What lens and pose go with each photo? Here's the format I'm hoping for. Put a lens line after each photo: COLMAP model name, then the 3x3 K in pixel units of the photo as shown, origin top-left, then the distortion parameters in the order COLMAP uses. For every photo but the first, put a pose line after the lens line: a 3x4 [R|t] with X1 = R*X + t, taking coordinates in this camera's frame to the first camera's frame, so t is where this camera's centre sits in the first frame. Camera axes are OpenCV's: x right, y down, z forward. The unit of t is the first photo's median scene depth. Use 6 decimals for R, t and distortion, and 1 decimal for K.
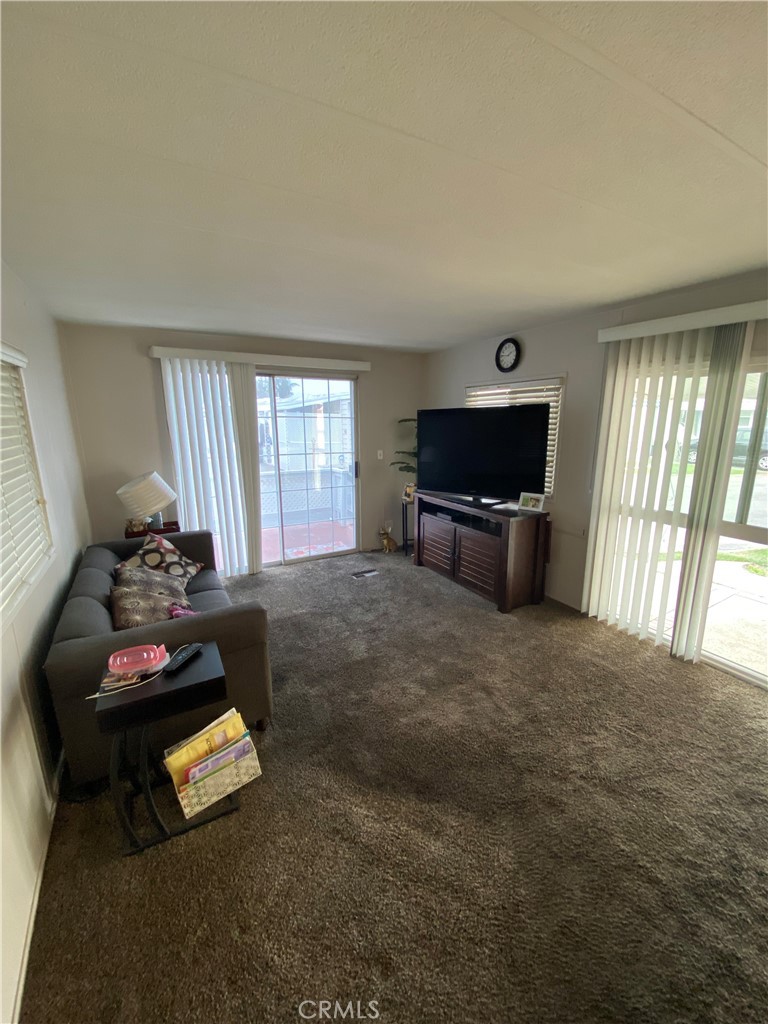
lens RADIAL K [[410.1, 0, 396.1], [0, 410.1, 510.6], [0, 0, 1]] dist [-0.000150, -0.000212]
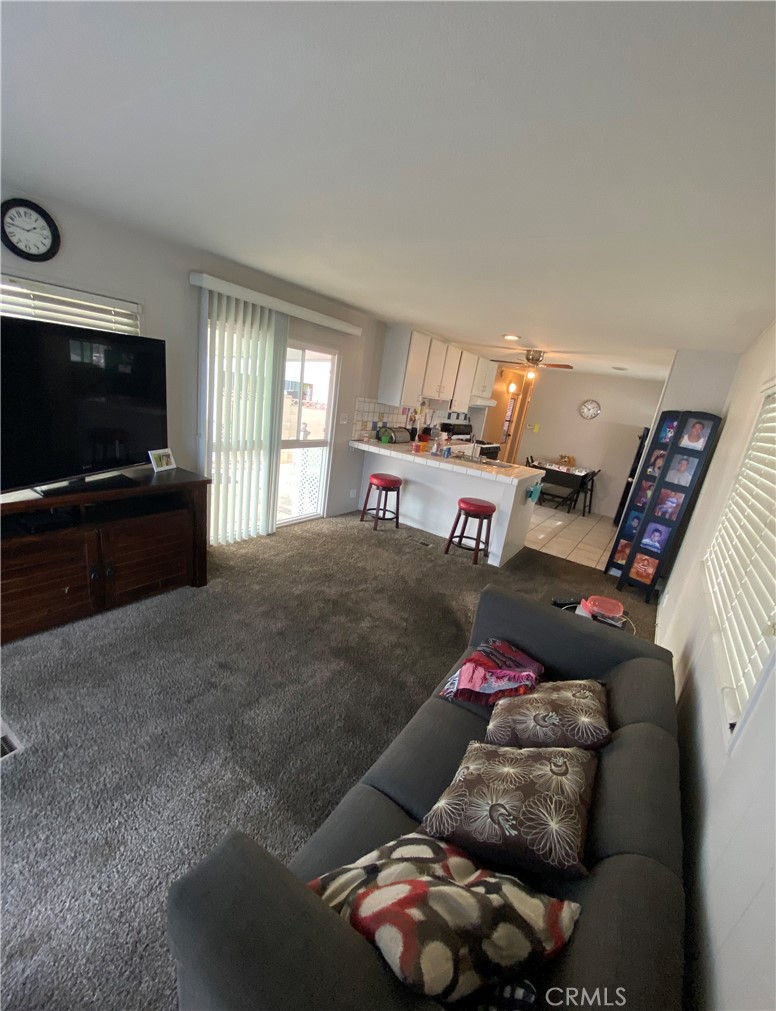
lens RADIAL K [[413.6, 0, 371.8], [0, 413.6, 521.5], [0, 0, 1]] dist [-0.020634, -0.000169]
pose [[-0.411797, -0.323943, 0.851754, -0.596045], [0.073787, 0.919761, 0.385482, -0.195753], [-0.908284, 0.221588, -0.354852, 0.920167]]
